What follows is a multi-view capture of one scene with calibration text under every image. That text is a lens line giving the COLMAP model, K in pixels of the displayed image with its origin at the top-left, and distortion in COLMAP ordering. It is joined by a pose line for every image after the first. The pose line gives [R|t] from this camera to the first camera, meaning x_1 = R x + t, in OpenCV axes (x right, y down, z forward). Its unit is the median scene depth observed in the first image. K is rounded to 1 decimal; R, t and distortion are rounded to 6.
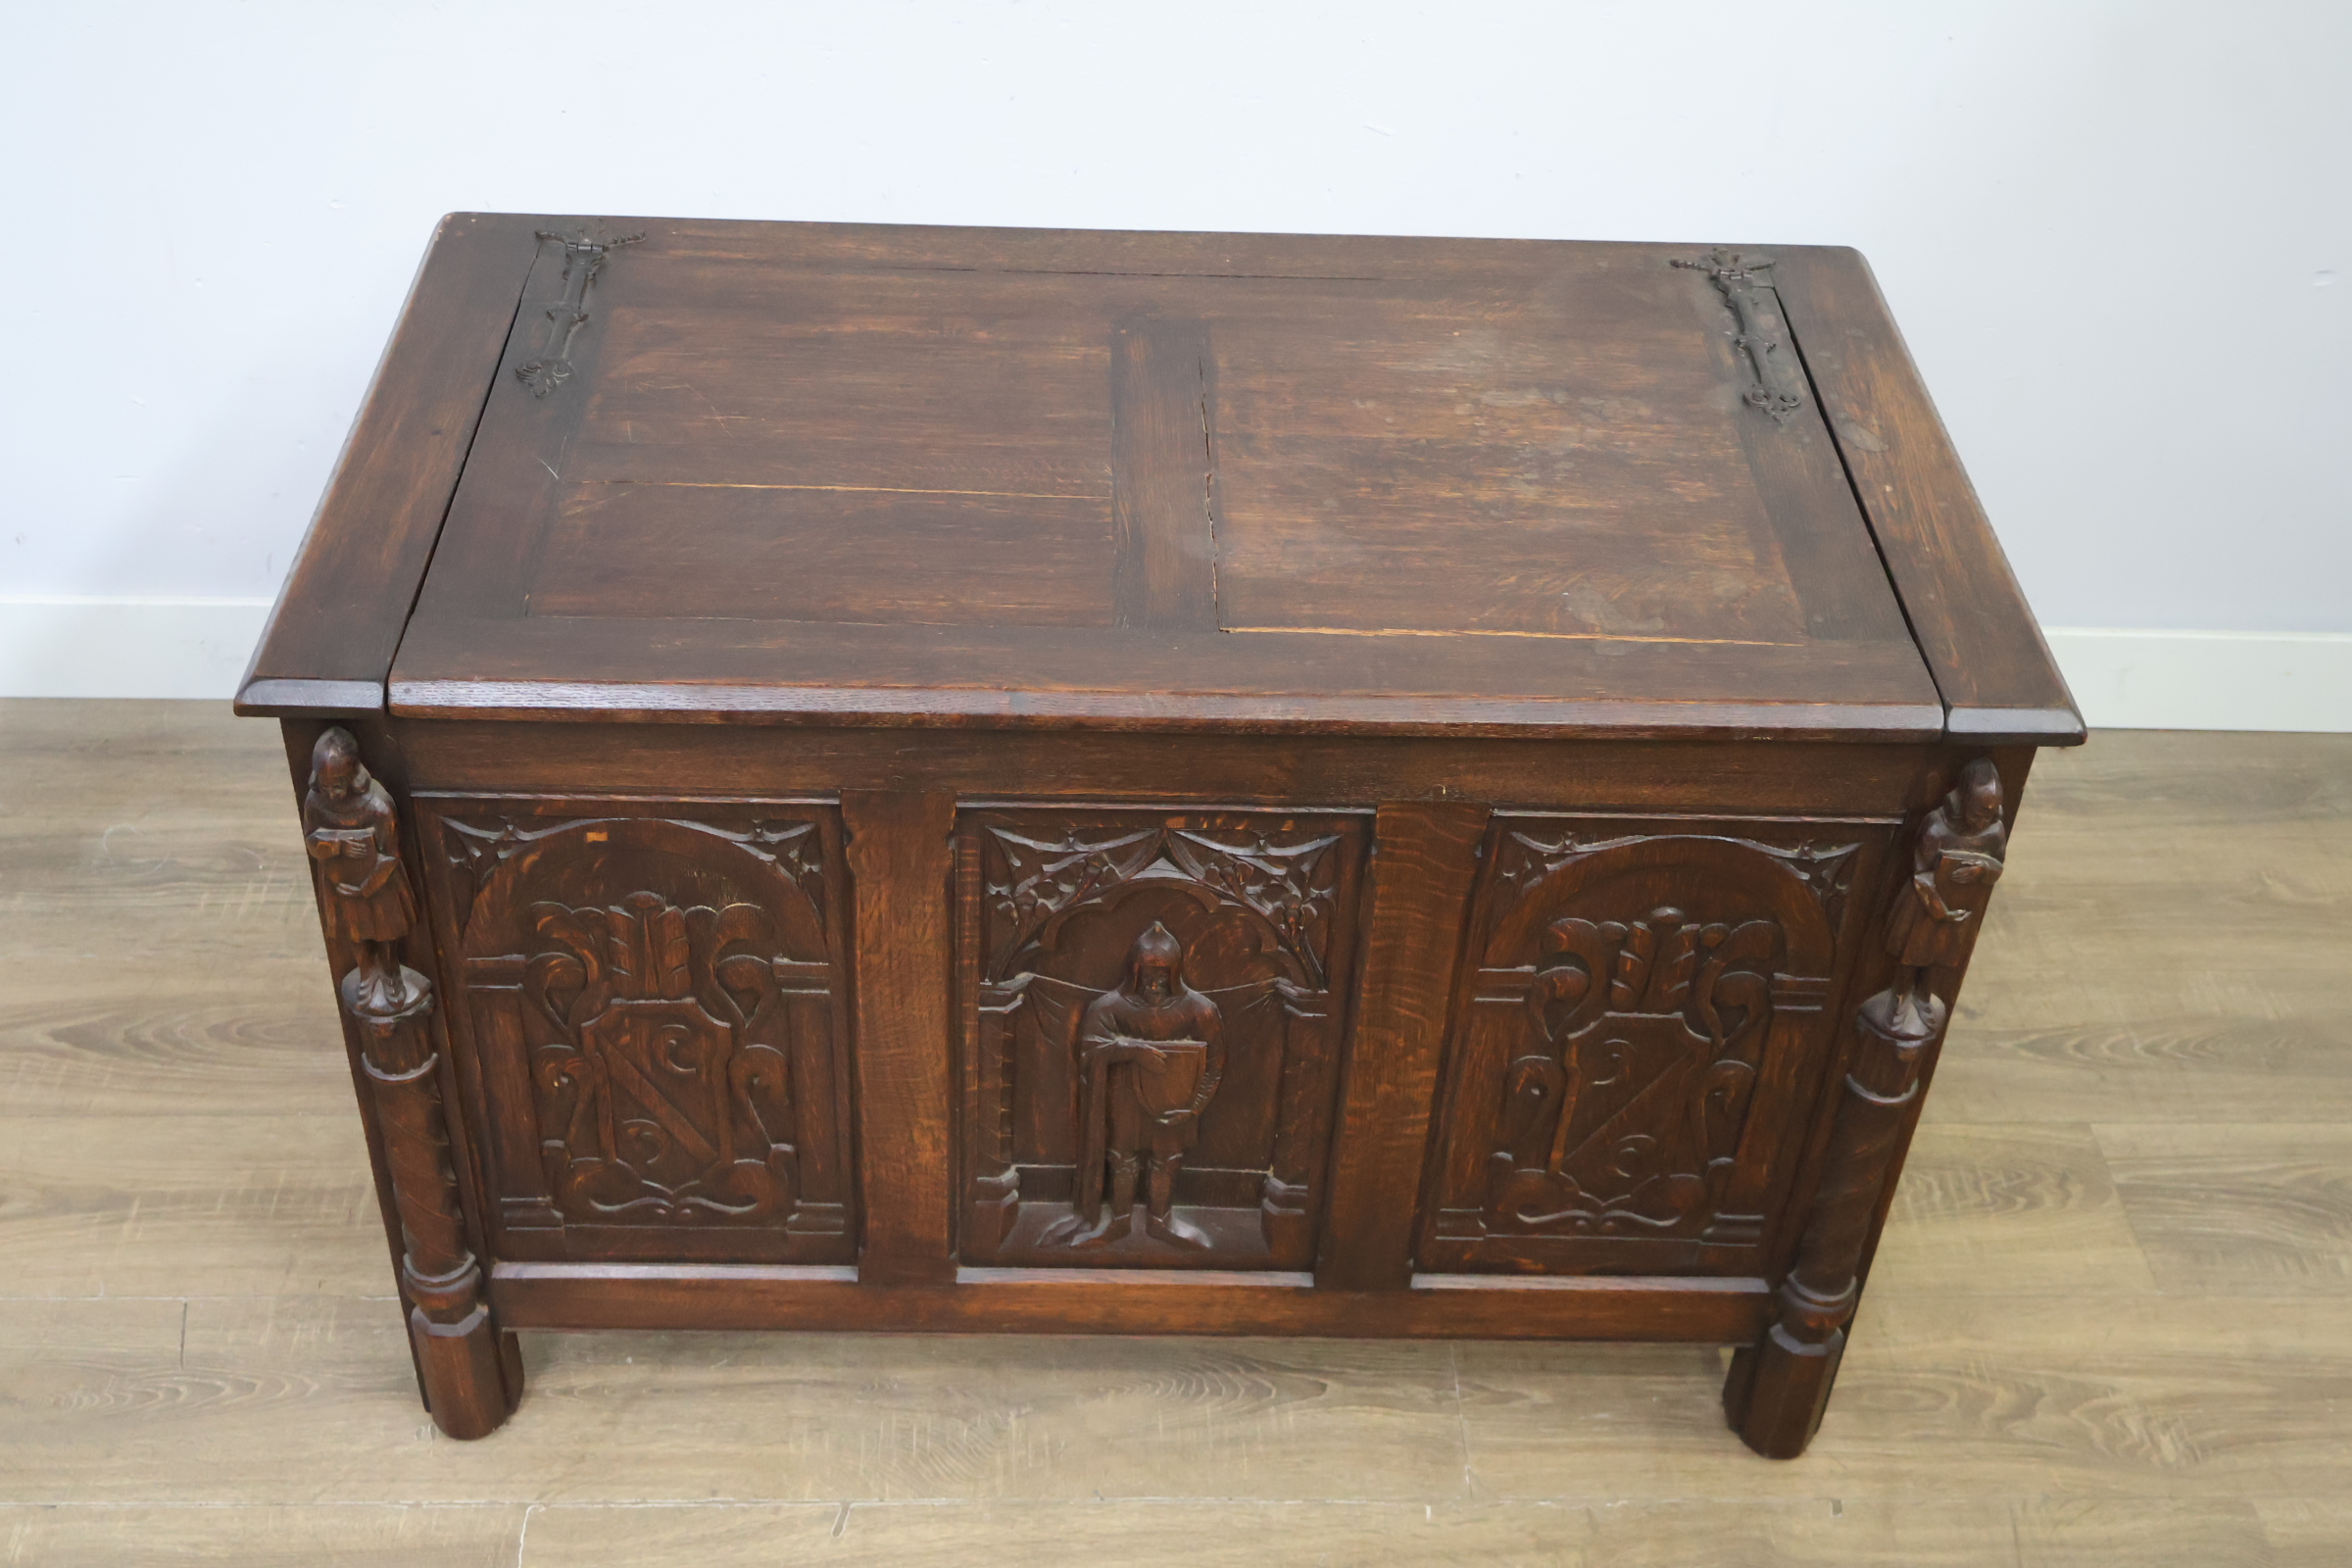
lens RADIAL K [[2620.2, 0, 1173.2], [0, 2620.2, 778.4], [0, 0, 1]] dist [-0.005284, 0.005601]
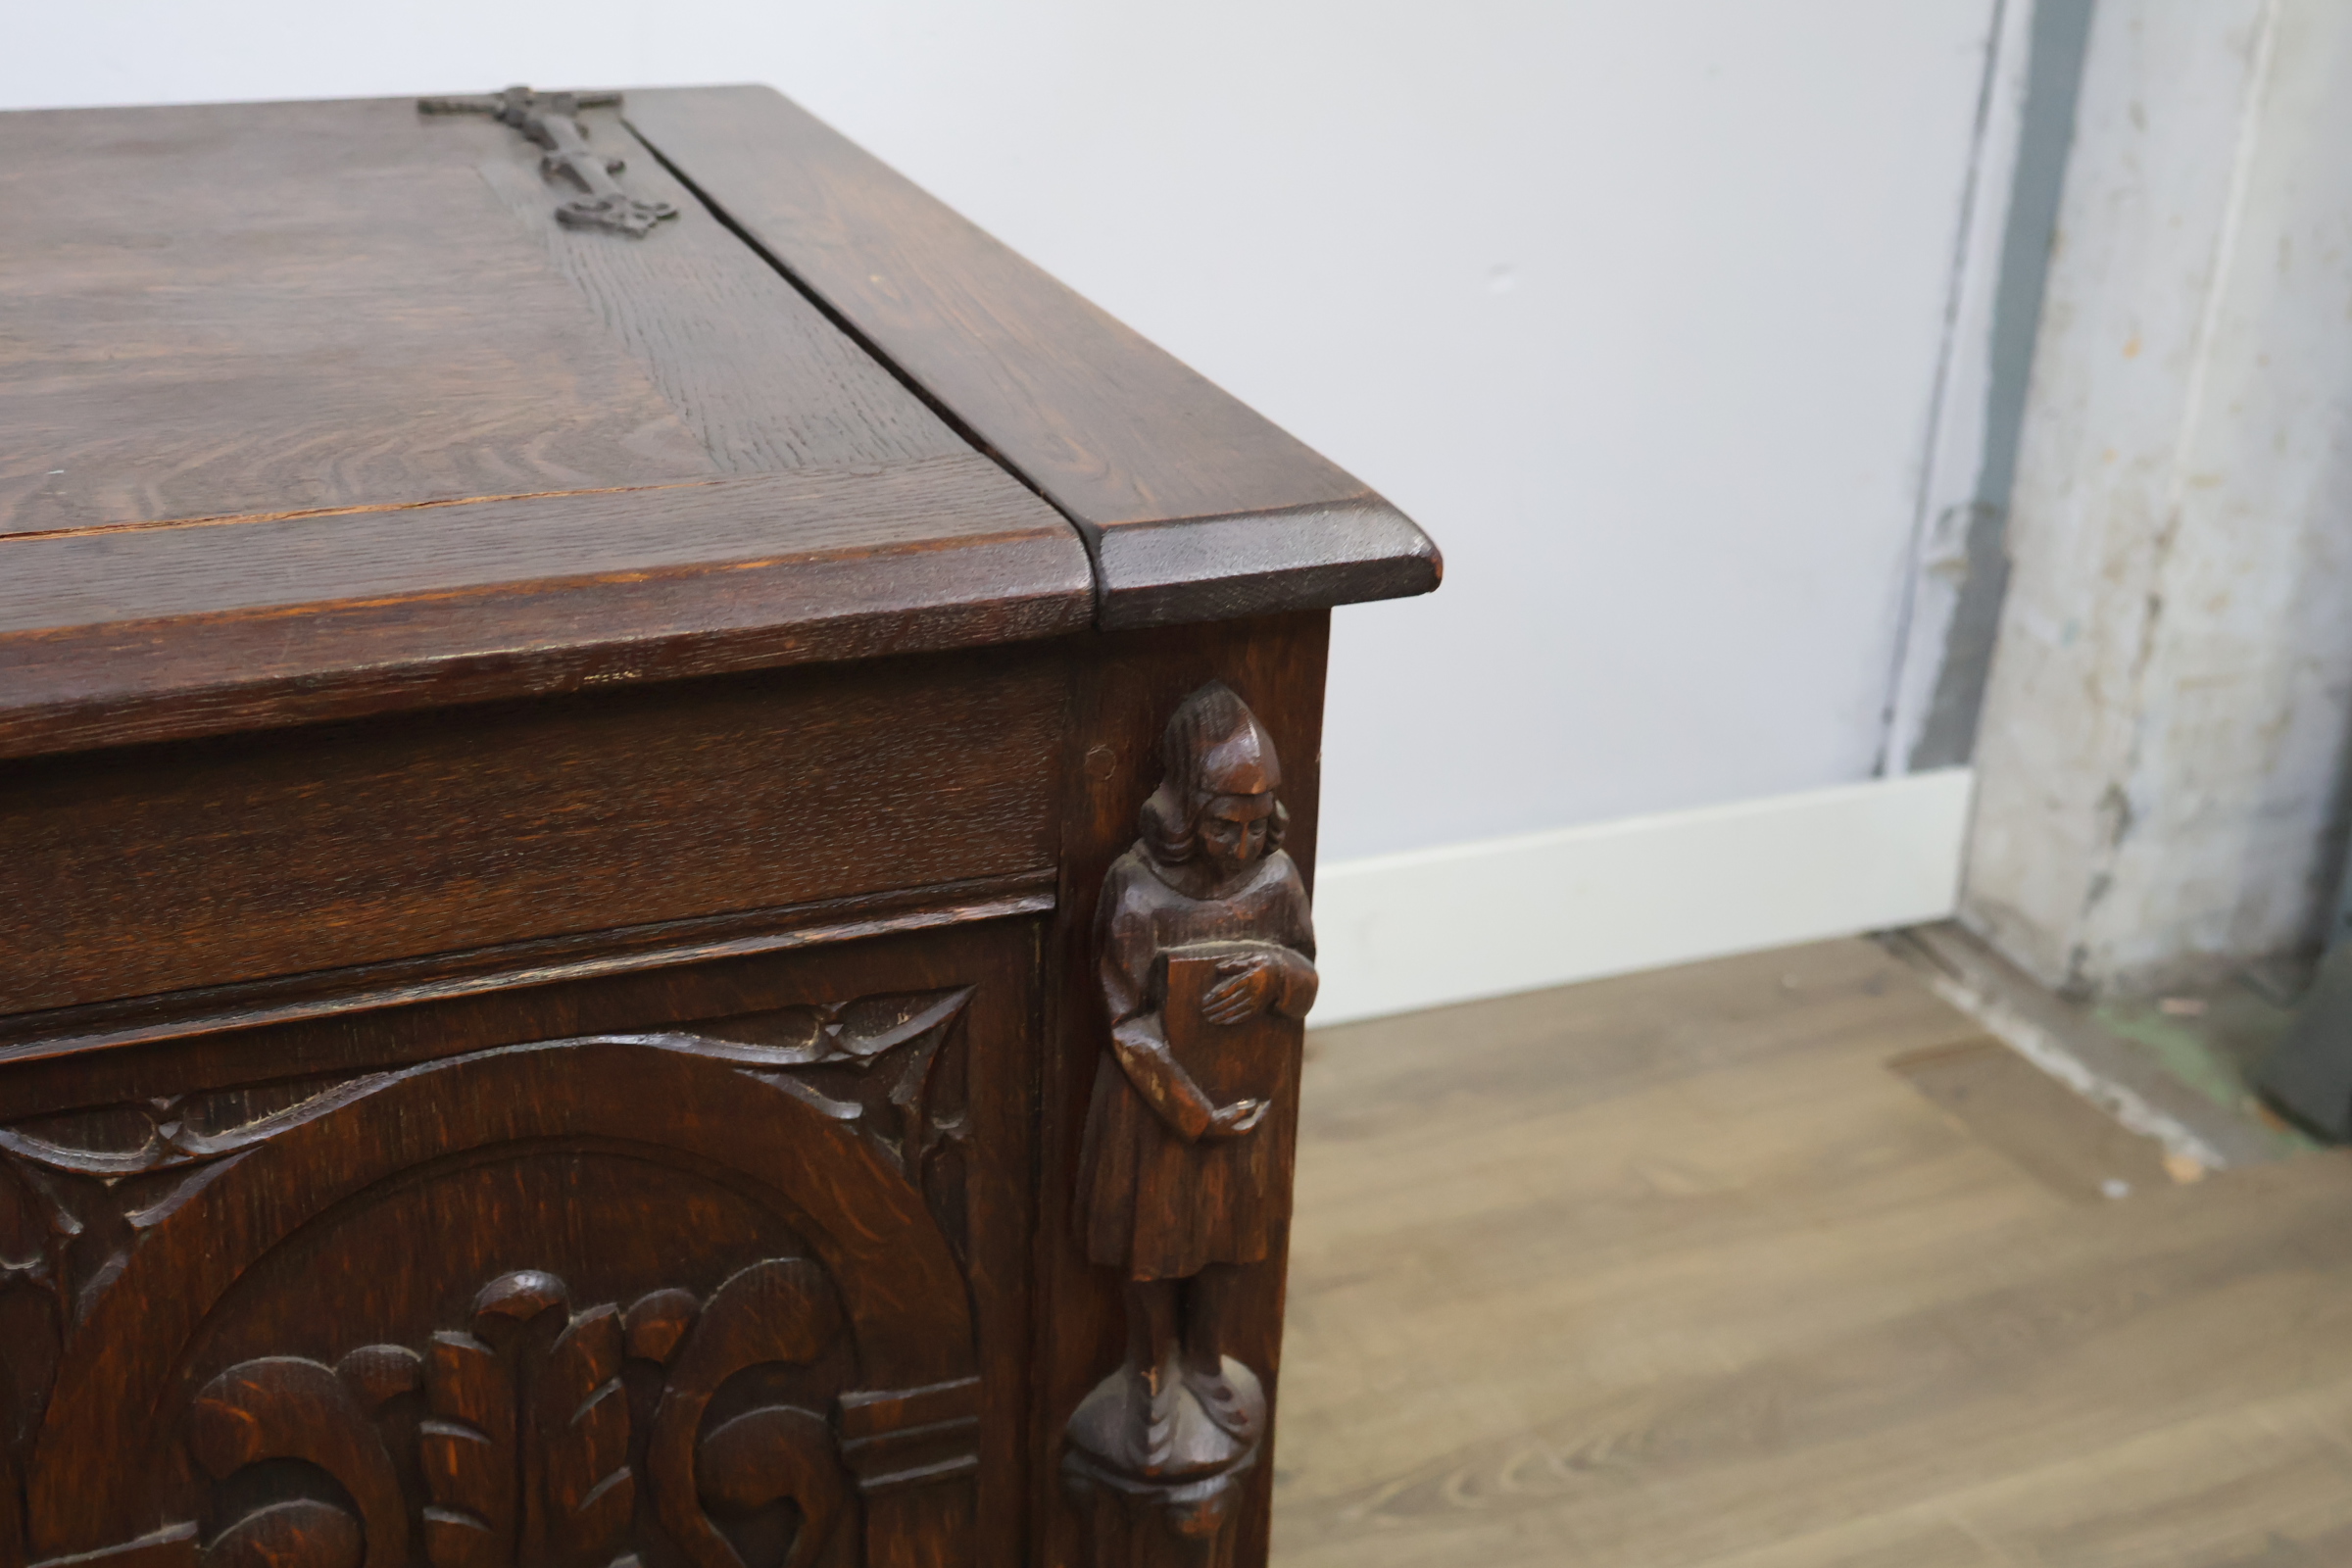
lens RADIAL K [[2630.0, 0, 1158.1], [0, 2630.0, 777.0], [0, 0, 1]] dist [-0.004069, -0.001101]
pose [[0.934875, -0.152309, 0.320642, 0.146493], [0.225970, 0.951963, -0.206650, 0.071182], [-0.273764, 0.265647, 0.924383, 0.540290]]
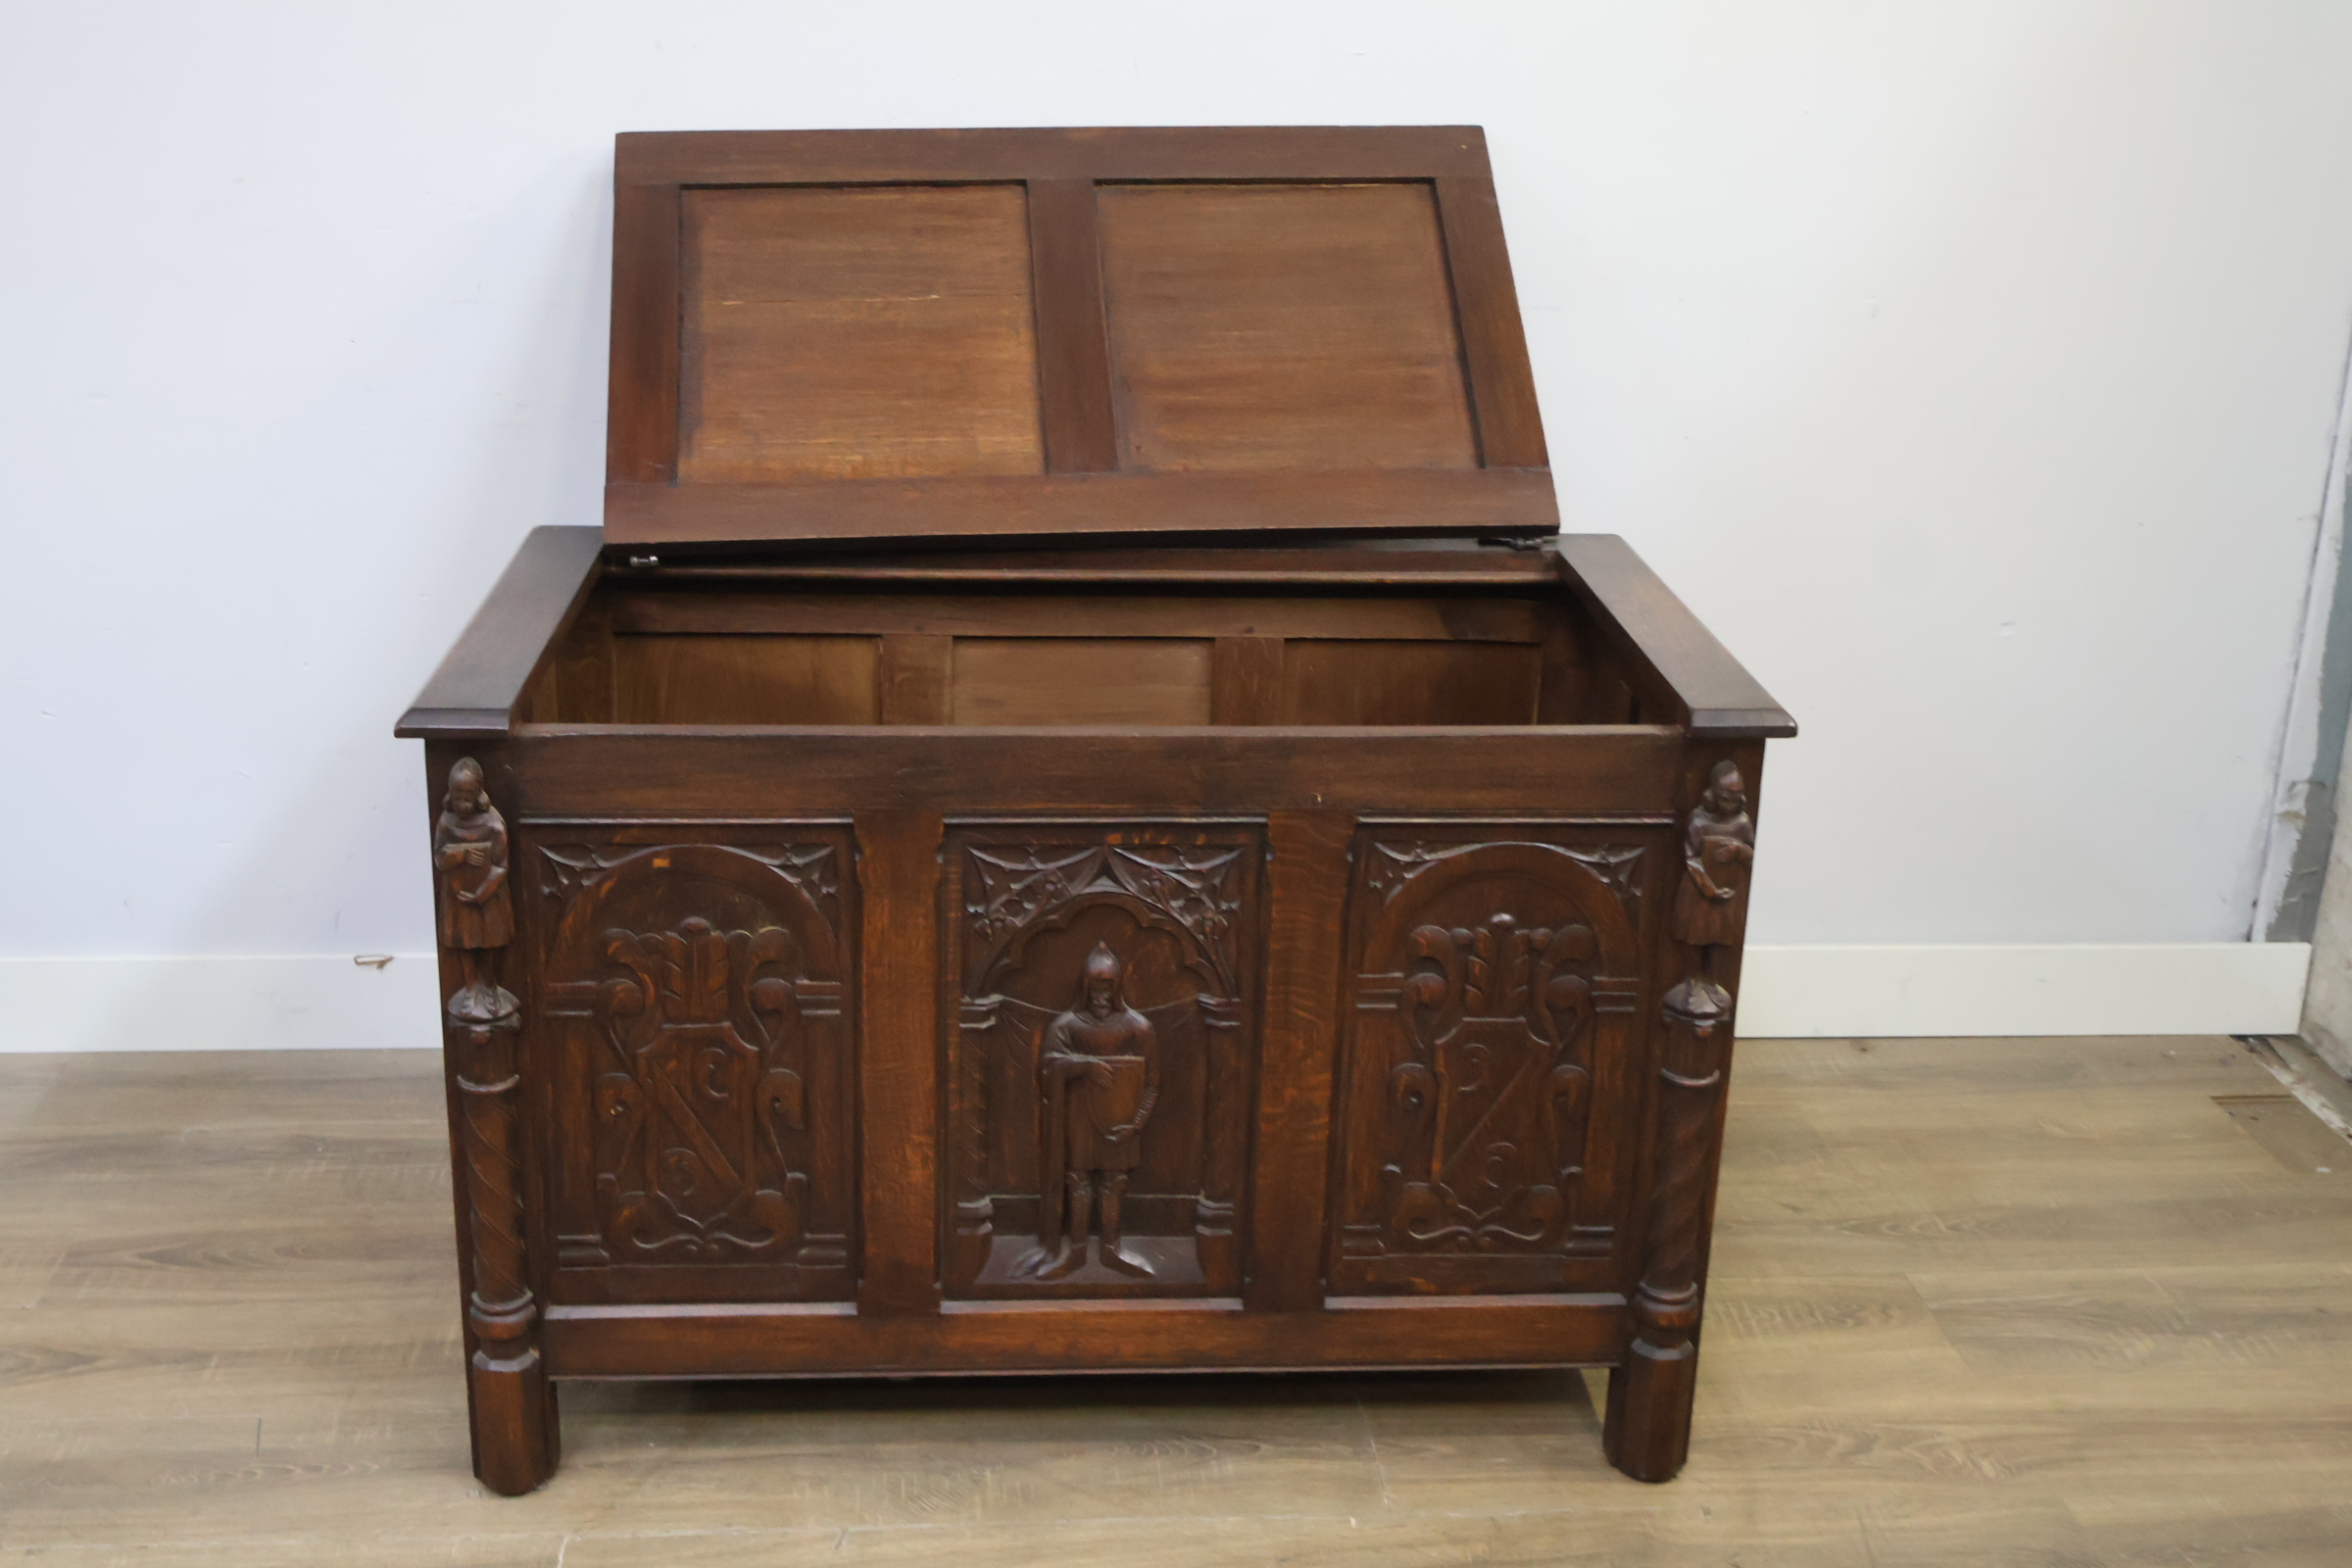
lens RADIAL K [[2598.2, 0, 1175.1], [0, 2598.2, 785.3], [0, 0, 1]] dist [-0.005023, -0.007364]
pose [[0.998743, -0.030382, 0.039875, -0.016391], [0.041990, 0.941519, -0.334335, 0.360154], [-0.027385, 0.335588, 0.941611, -0.181935]]
